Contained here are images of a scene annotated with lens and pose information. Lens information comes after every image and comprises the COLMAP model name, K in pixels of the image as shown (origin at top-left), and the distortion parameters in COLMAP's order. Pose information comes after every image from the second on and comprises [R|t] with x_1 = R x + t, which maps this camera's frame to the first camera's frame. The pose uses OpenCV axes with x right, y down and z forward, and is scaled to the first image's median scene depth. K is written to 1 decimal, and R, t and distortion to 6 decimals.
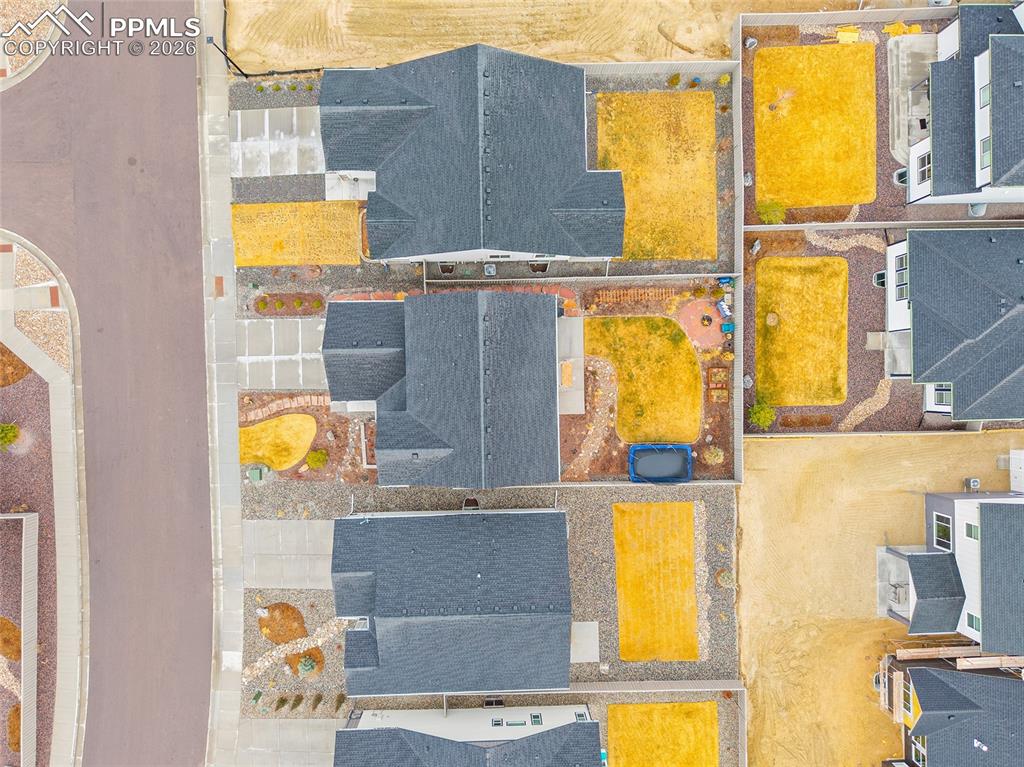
lens RADIAL K [[697.6, 0, 512.0], [0, 697.6, 383.5], [0, 0, 1]] dist [0.035908, -0.047237]
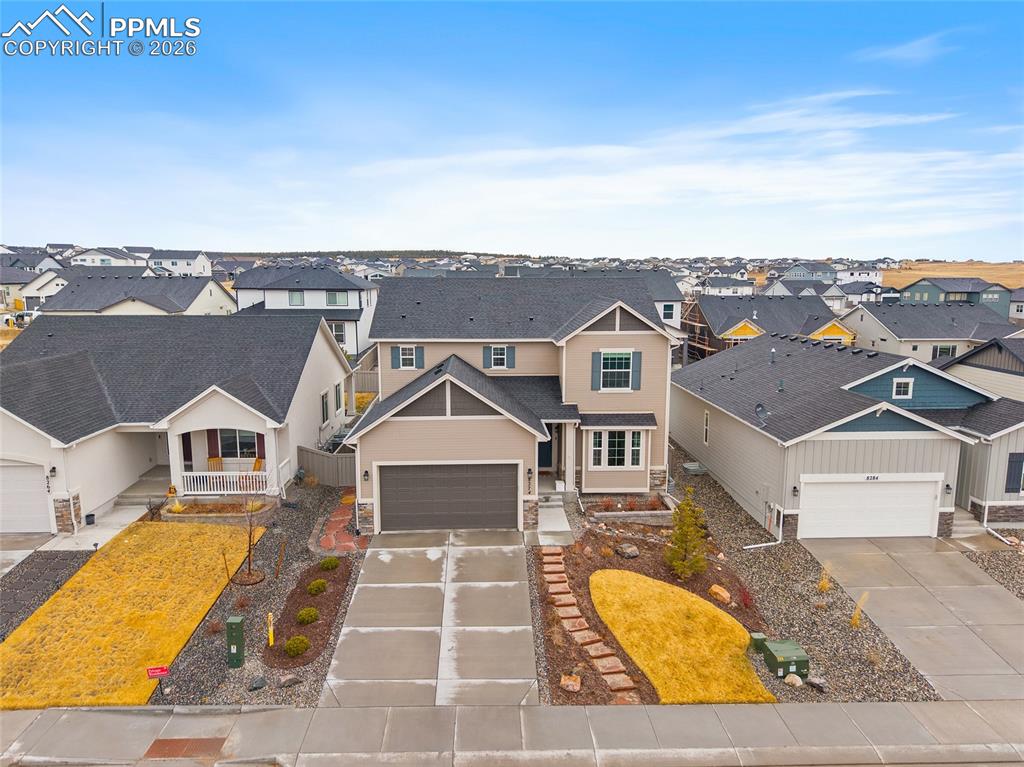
lens RADIAL K [[697.6, 0, 512.0], [0, 697.6, 383.5], [0, 0, 1]] dist [0.035908, -0.047237]
pose [[-0.029842, -0.184628, 0.982355, -0.675808], [0.999520, -0.013745, 0.027780, -0.011505], [0.008374, 0.982712, 0.184950, 0.802478]]
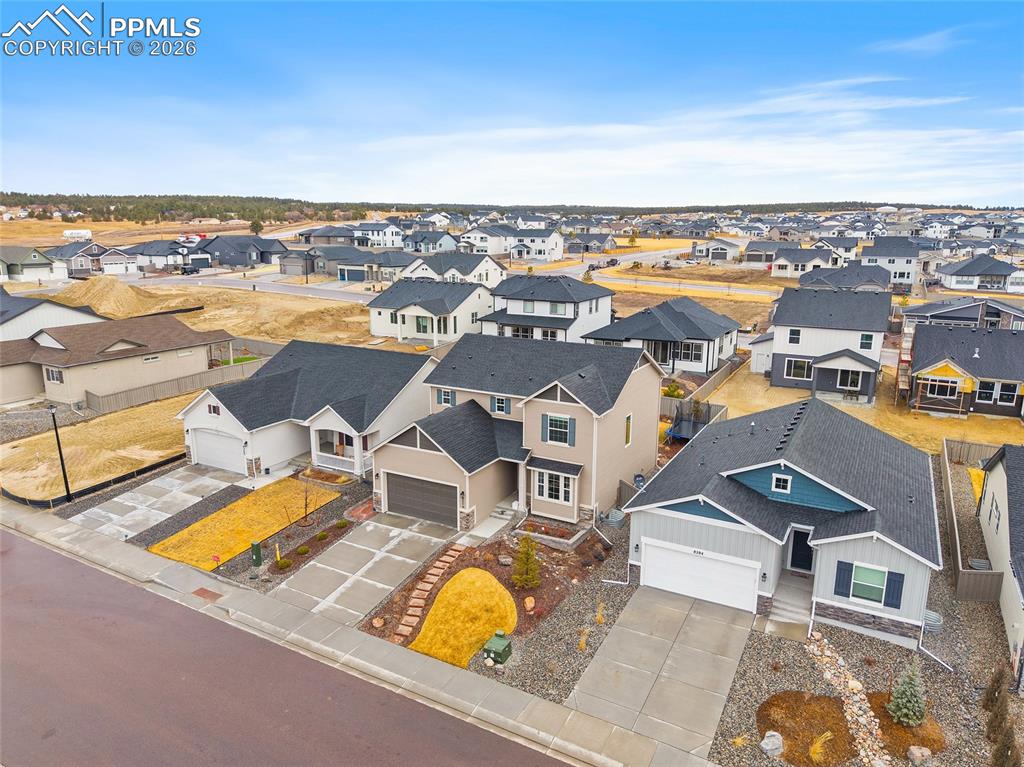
lens RADIAL K [[697.6, 0, 512.0], [0, 697.6, 383.5], [0, 0, 1]] dist [0.035908, -0.047237]
pose [[0.494440, -0.217587, 0.841537, -0.766632], [0.868992, 0.102001, -0.484198, 0.377989], [0.019518, 0.970696, 0.239515, 0.675385]]
